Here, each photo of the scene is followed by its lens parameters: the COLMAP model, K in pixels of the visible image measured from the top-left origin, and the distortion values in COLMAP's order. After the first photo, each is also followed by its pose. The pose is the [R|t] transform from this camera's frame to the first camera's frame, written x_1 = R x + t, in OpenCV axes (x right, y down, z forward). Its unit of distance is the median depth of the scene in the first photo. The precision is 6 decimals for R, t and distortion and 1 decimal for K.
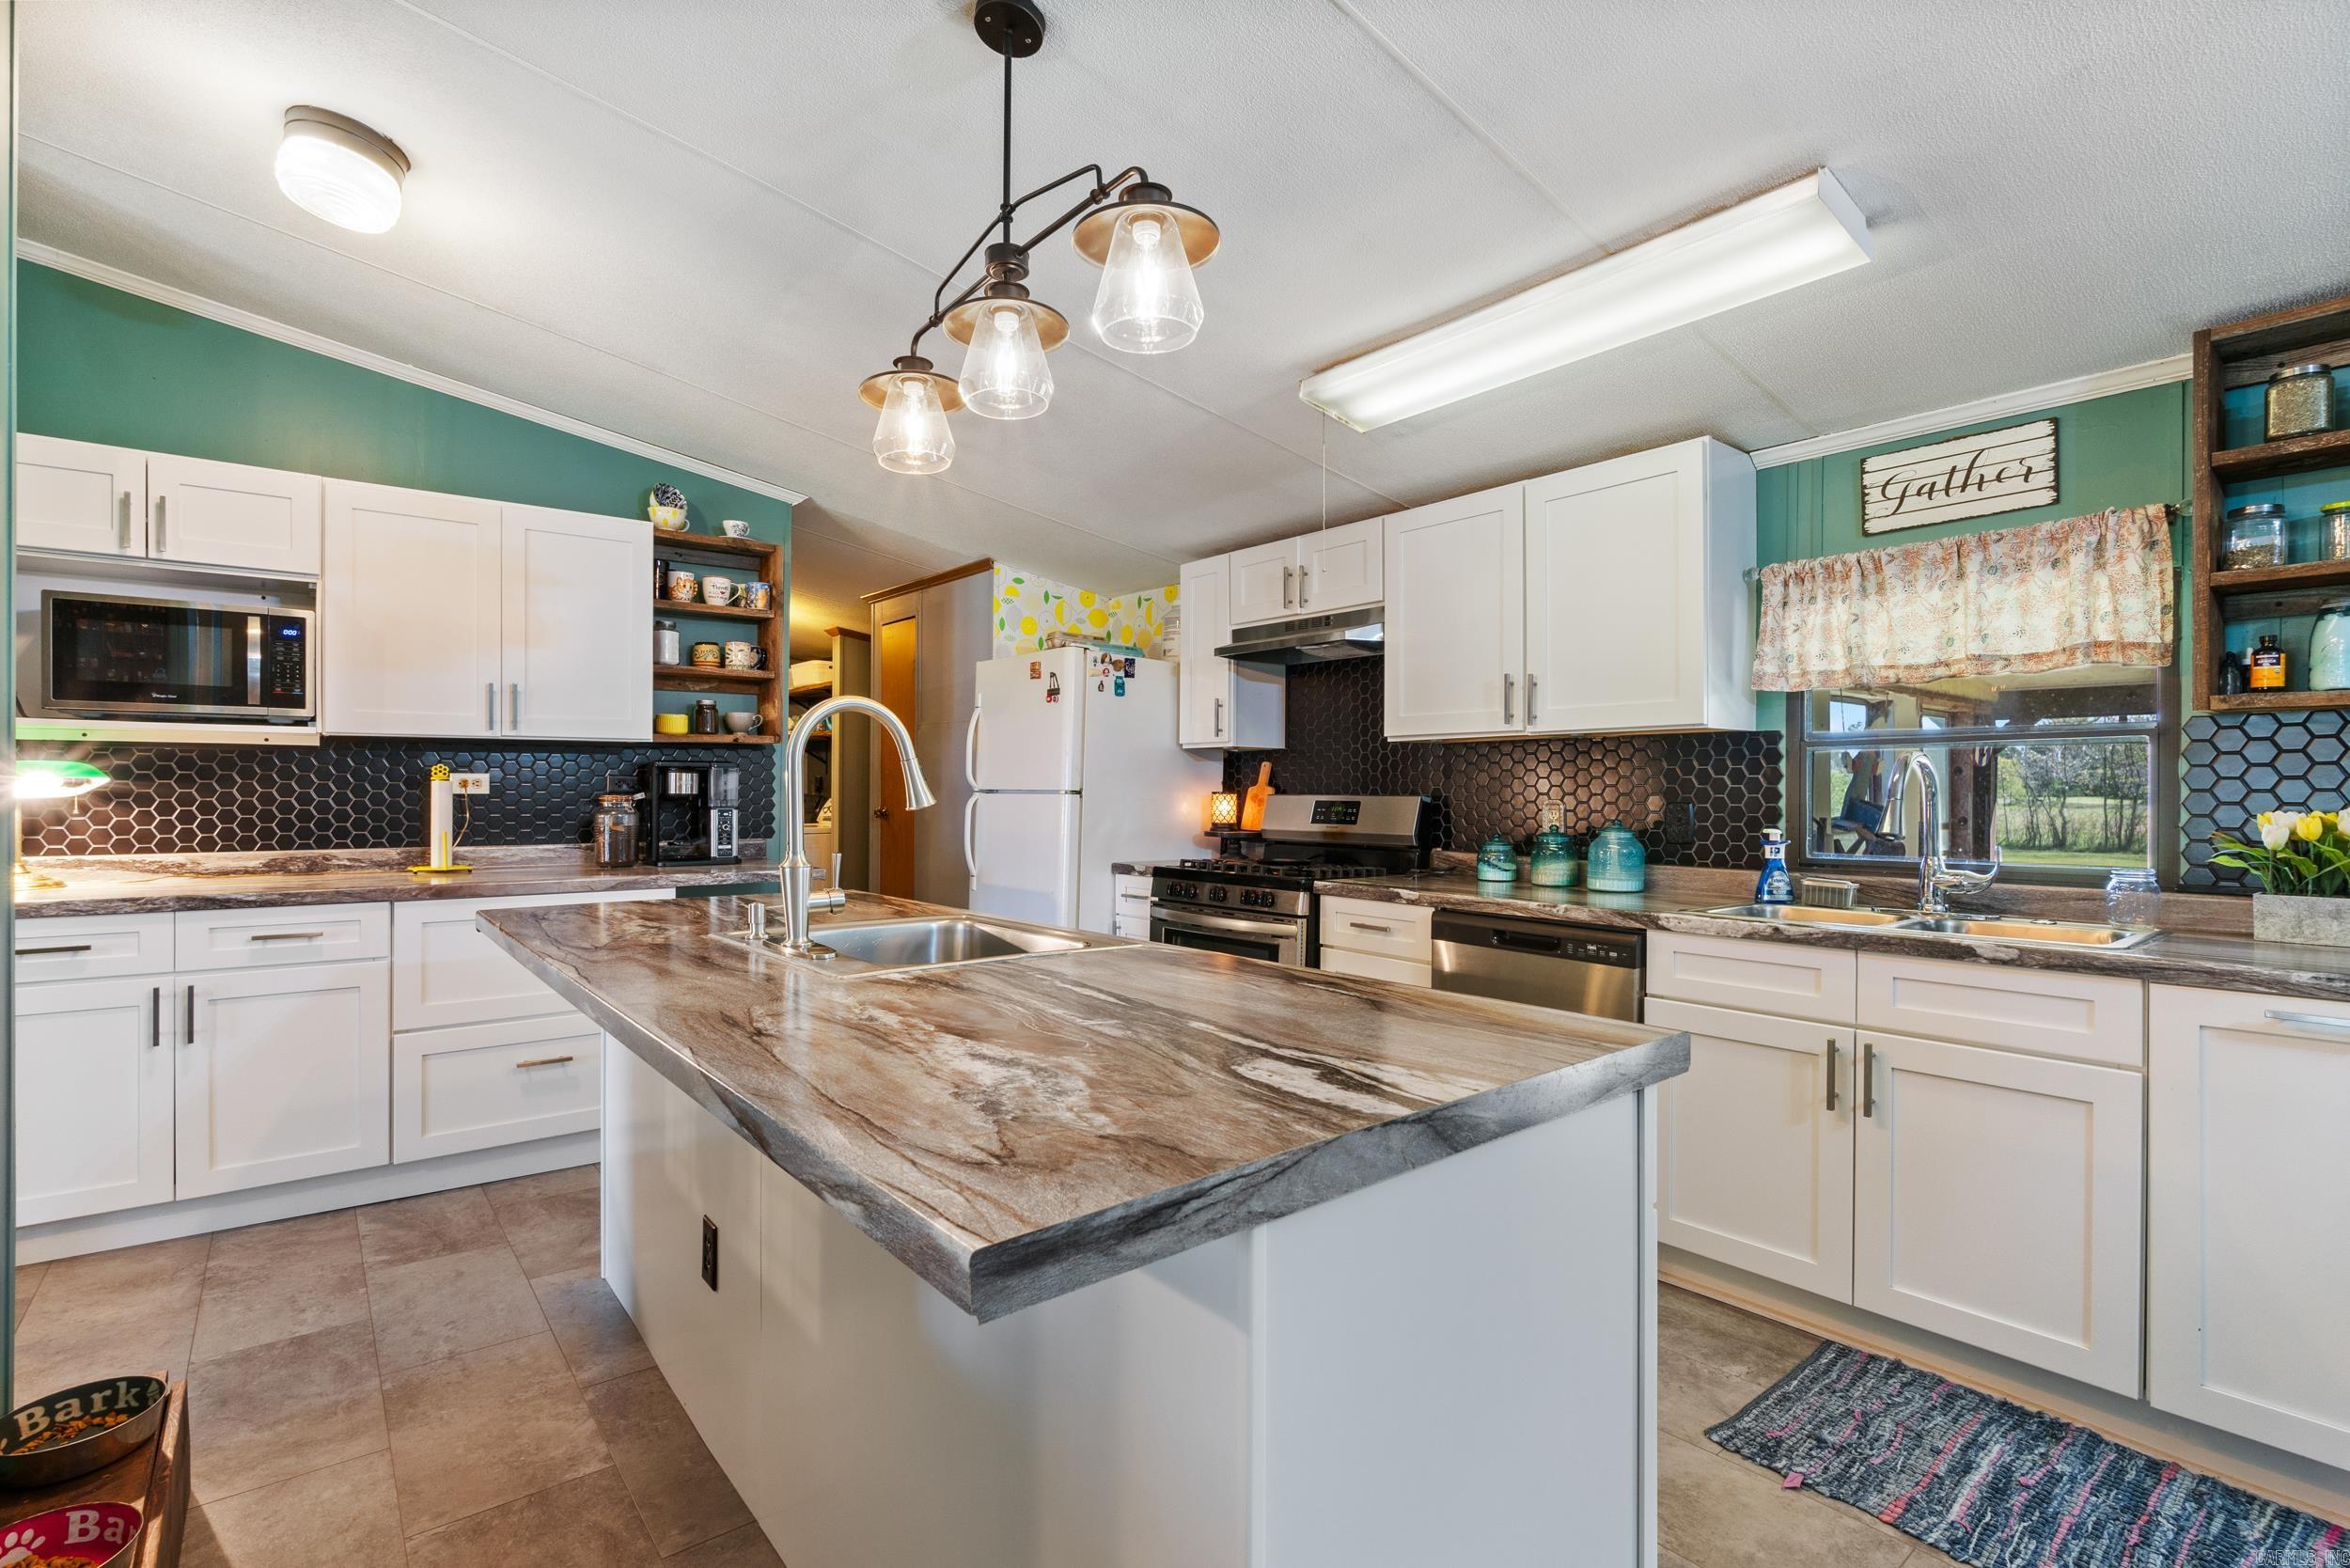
lens RADIAL K [[1092.1, 0, 1170.1], [0, 1092.1, 794.3], [0, 0, 1]] dist [-0.008568, 0.001167]
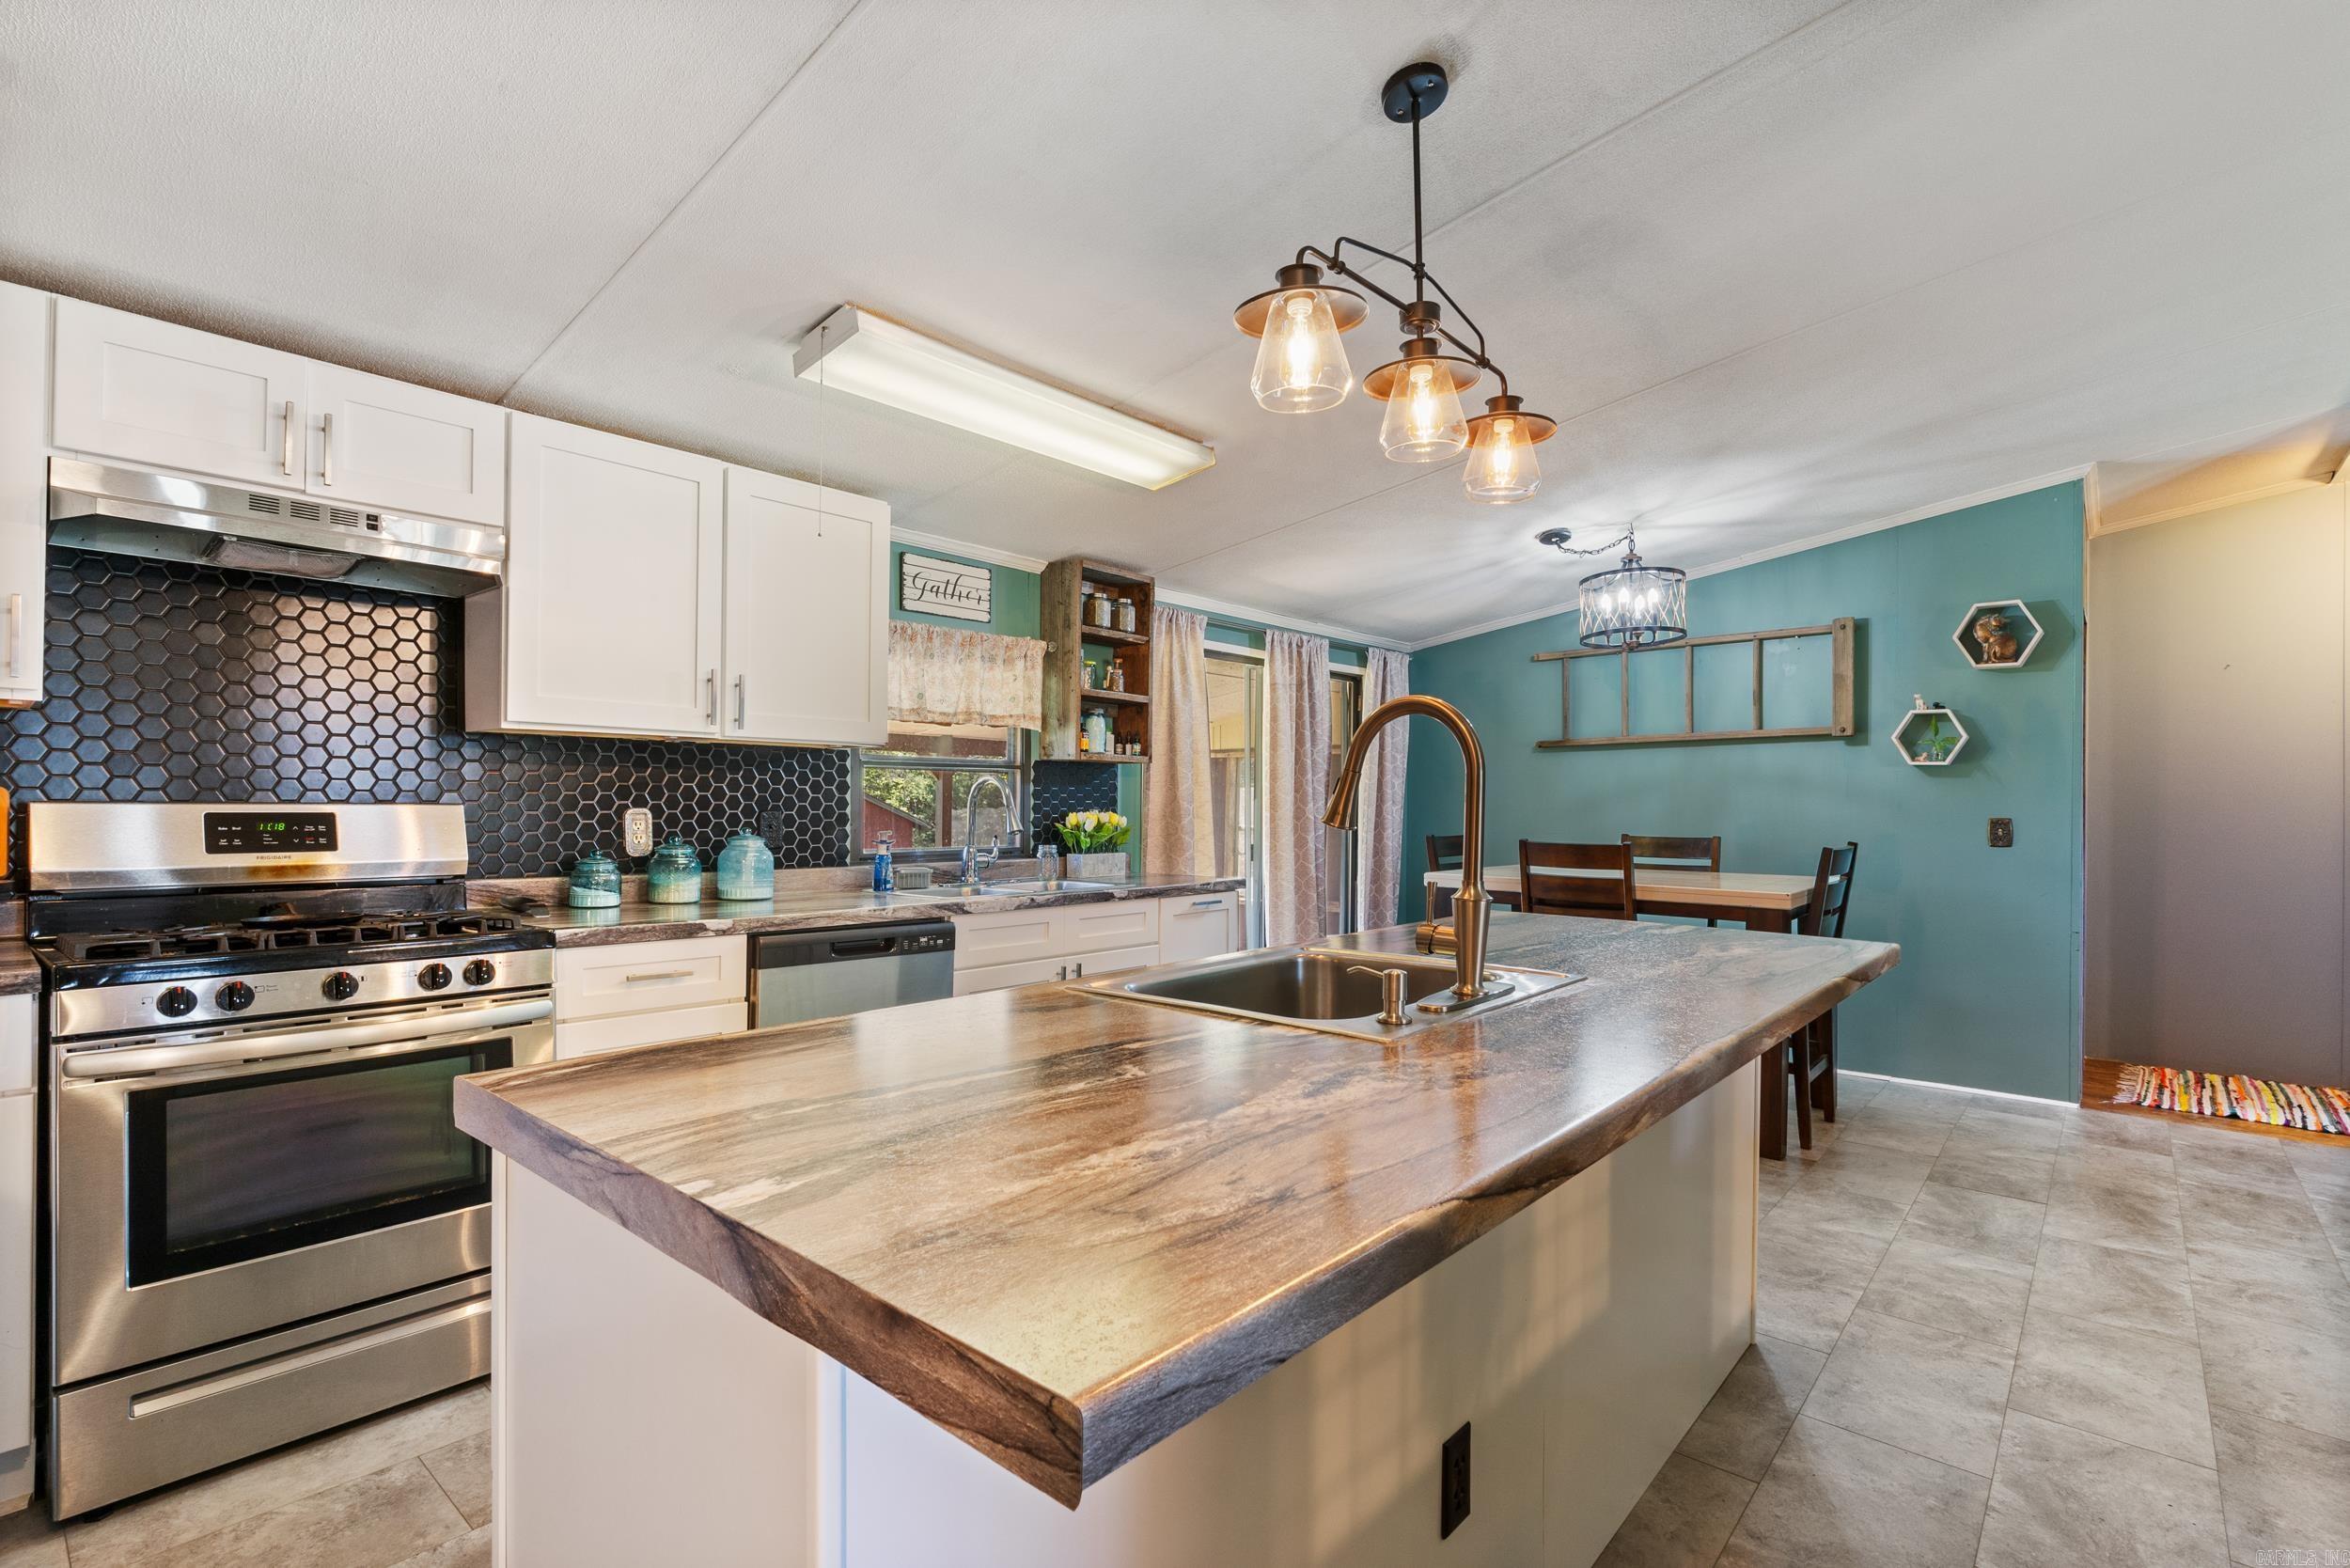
lens RADIAL K [[1092.1, 0, 1172.6], [0, 1092.1, 803.8], [0, 0, 1]] dist [-0.008568, 0.001167]
pose [[-0.169281, -0.003953, 0.985560, -0.655369], [-0.005419, 0.999981, 0.003081, -0.004232], [-0.985553, -0.004819, -0.169299, 0.793274]]
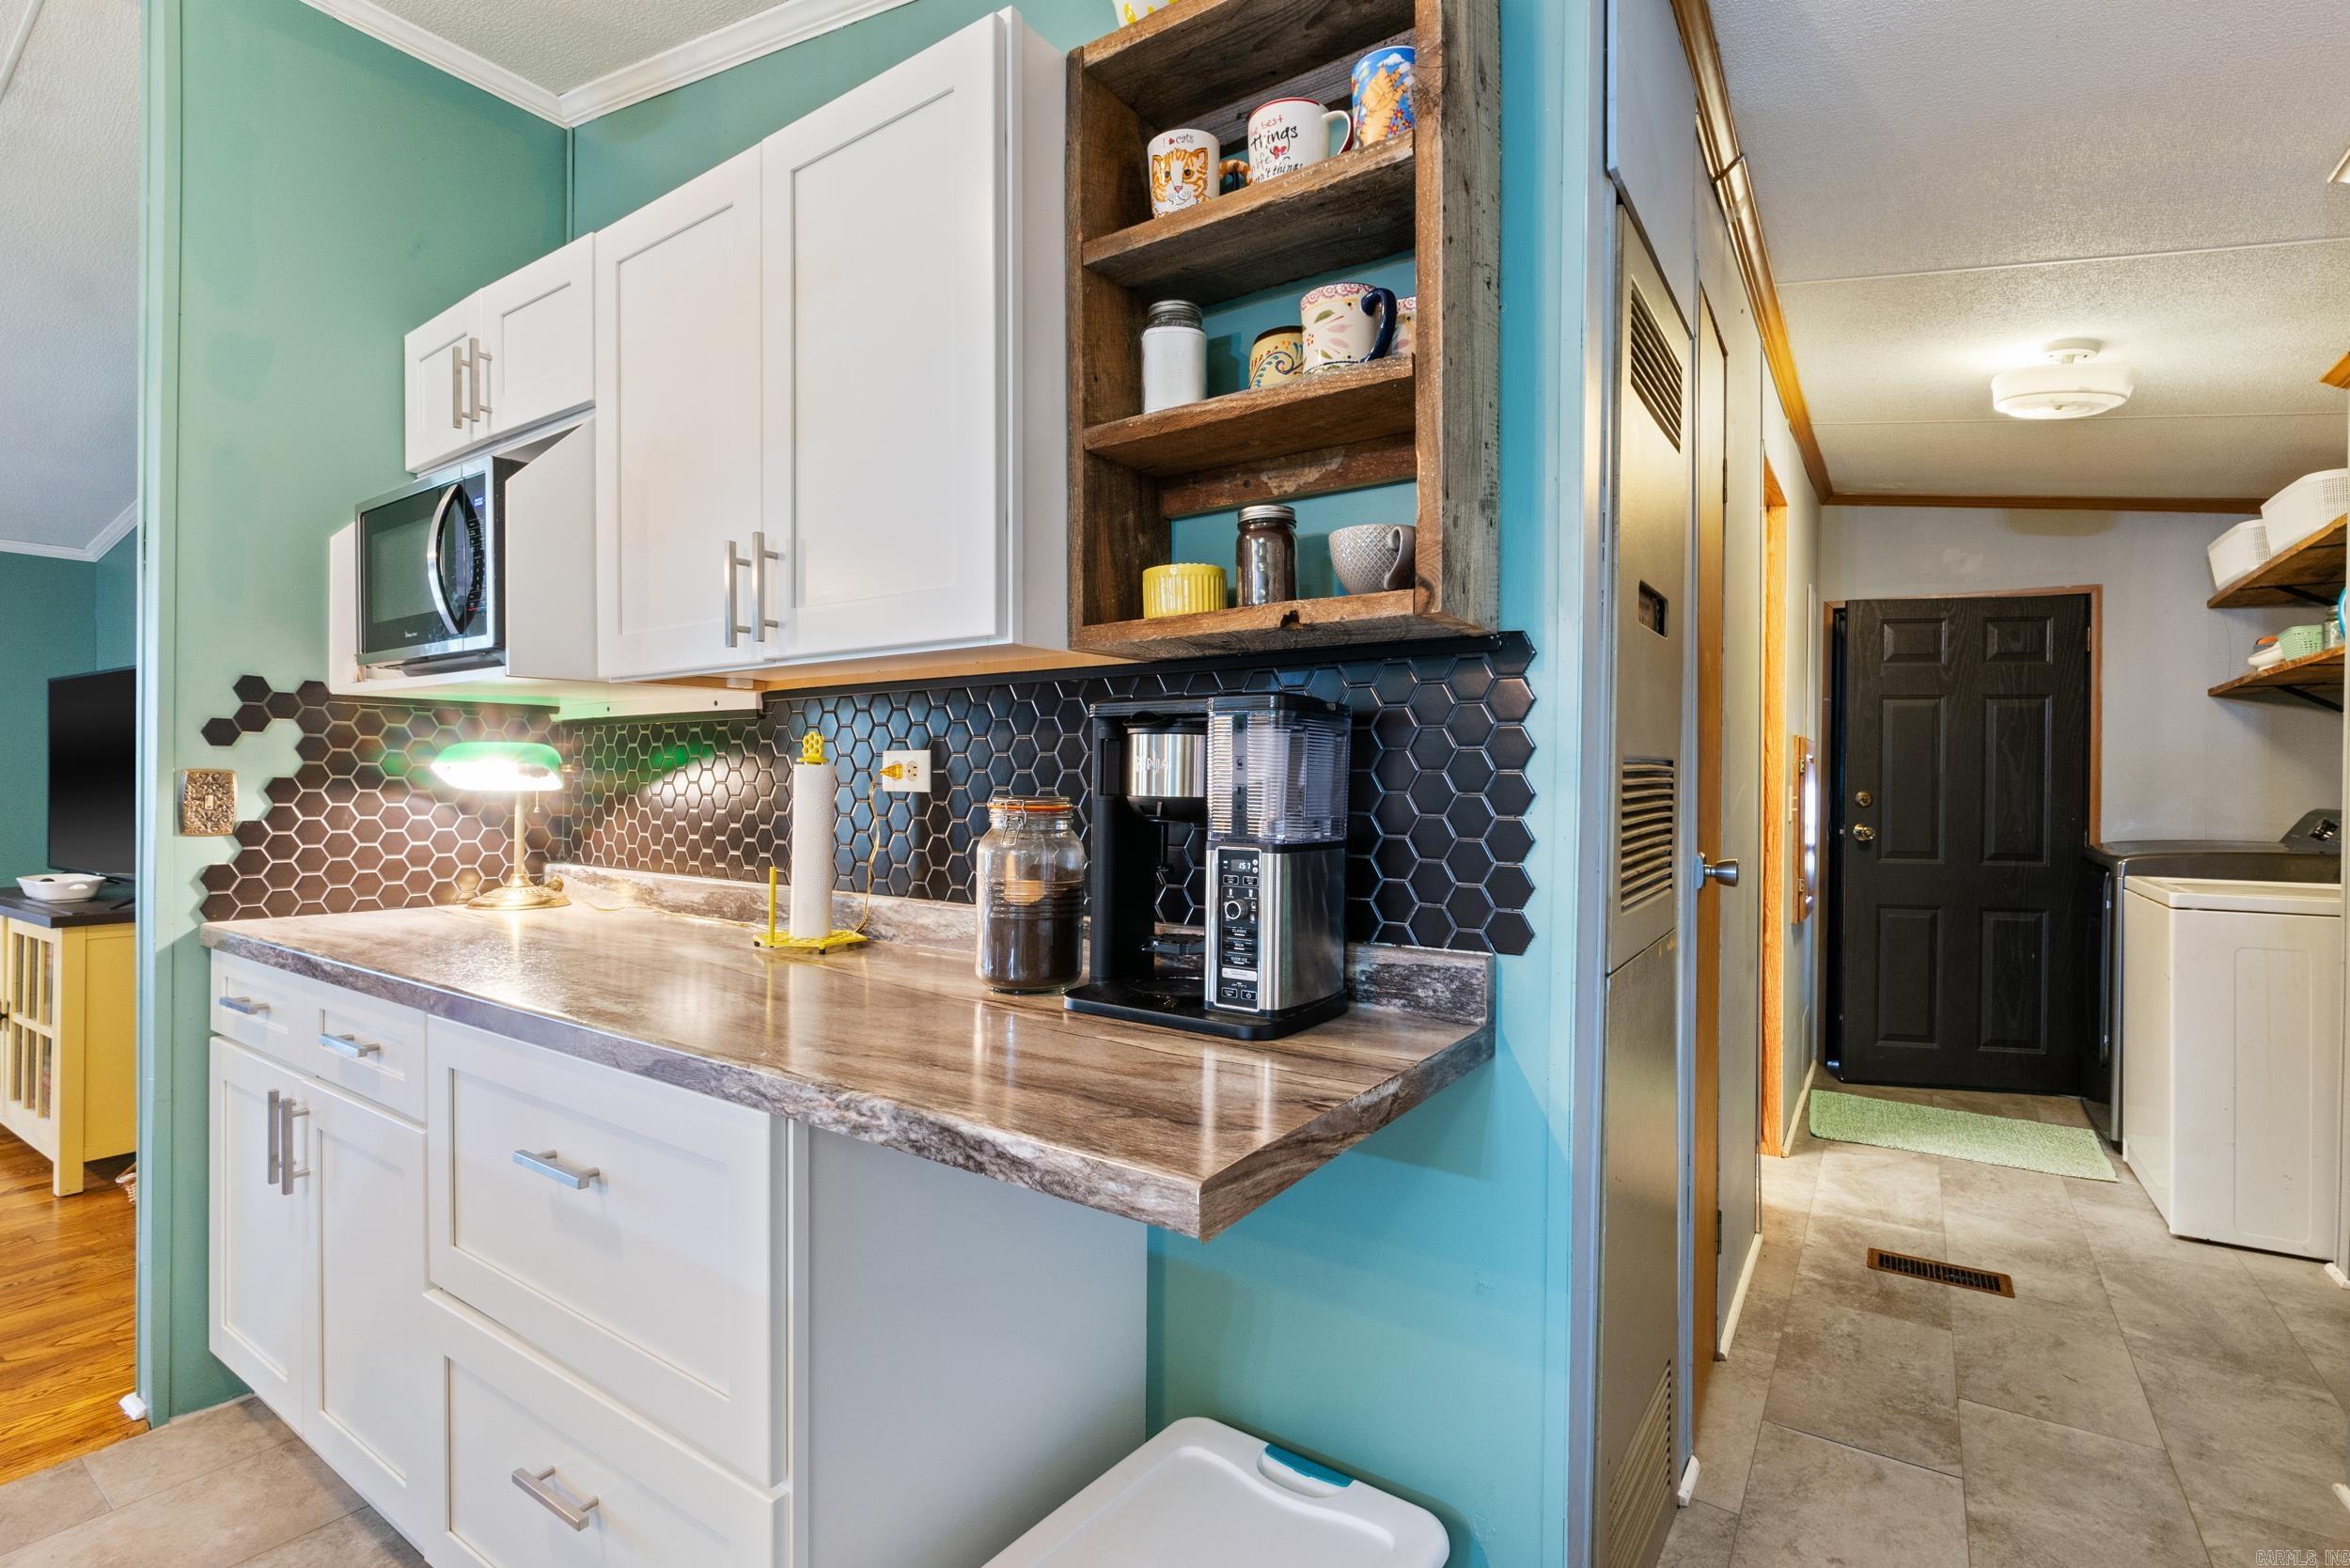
lens RADIAL K [[1092.1, 0, 1153.5], [0, 1092.1, 780.9], [0, 0, 1]] dist [-0.008568, 0.001167]
pose [[0.280320, -0.006582, -0.959884, -0.159779], [-0.014705, 0.999830, -0.011150, -0.001607], [0.959794, 0.017241, 0.280175, 1.129255]]
